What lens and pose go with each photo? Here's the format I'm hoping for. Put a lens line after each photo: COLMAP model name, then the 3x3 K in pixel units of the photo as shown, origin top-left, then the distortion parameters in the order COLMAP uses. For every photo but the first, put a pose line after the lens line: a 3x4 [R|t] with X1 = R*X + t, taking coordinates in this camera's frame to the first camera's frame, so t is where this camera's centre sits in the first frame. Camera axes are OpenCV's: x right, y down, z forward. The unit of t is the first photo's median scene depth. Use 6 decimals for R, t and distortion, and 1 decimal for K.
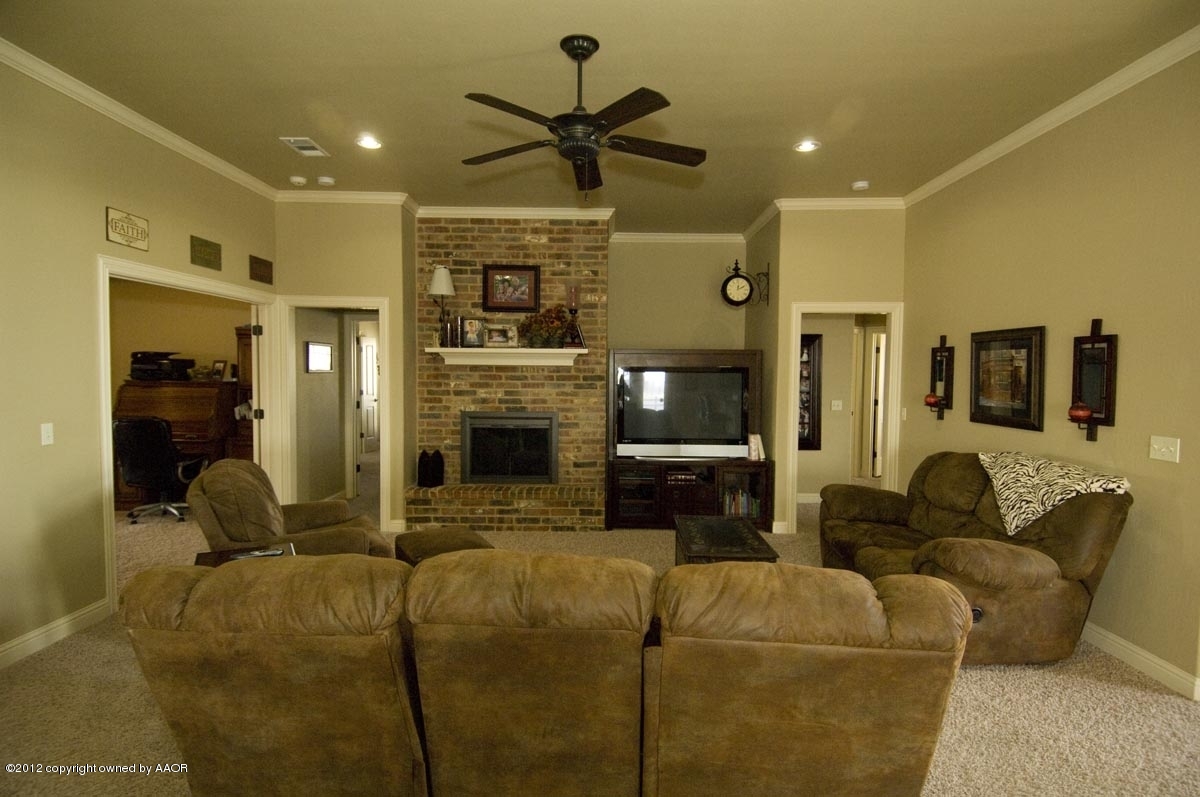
lens RADIAL K [[620.7, 0, 603.6], [0, 620.7, 403.9], [0, 0, 1]] dist [0.053750, -0.058142]
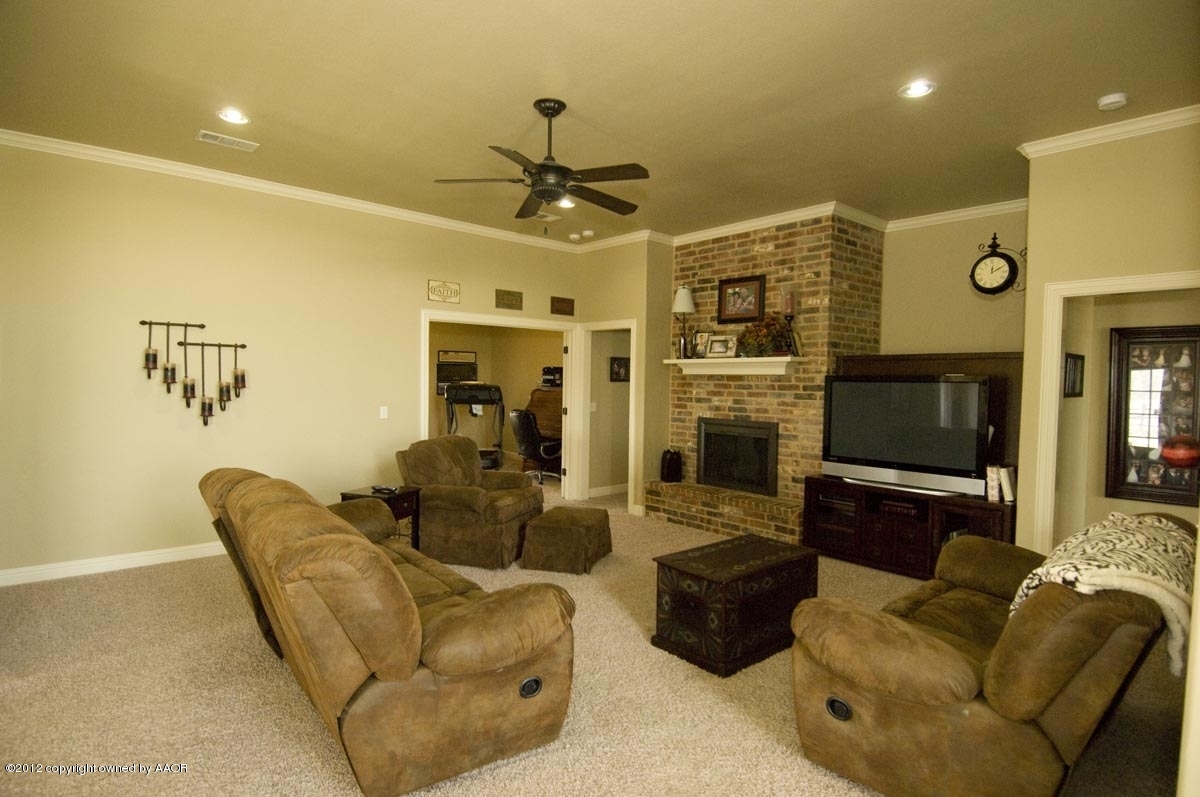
lens RADIAL K [[620.7, 0, 603.6], [0, 620.7, 403.9], [0, 0, 1]] dist [0.053750, -0.058142]
pose [[0.664957, 0.030703, -0.746250, 0.475399], [-0.047475, 0.998872, -0.001206, -0.001944], [0.745371, 0.036230, 0.665664, 0.151859]]
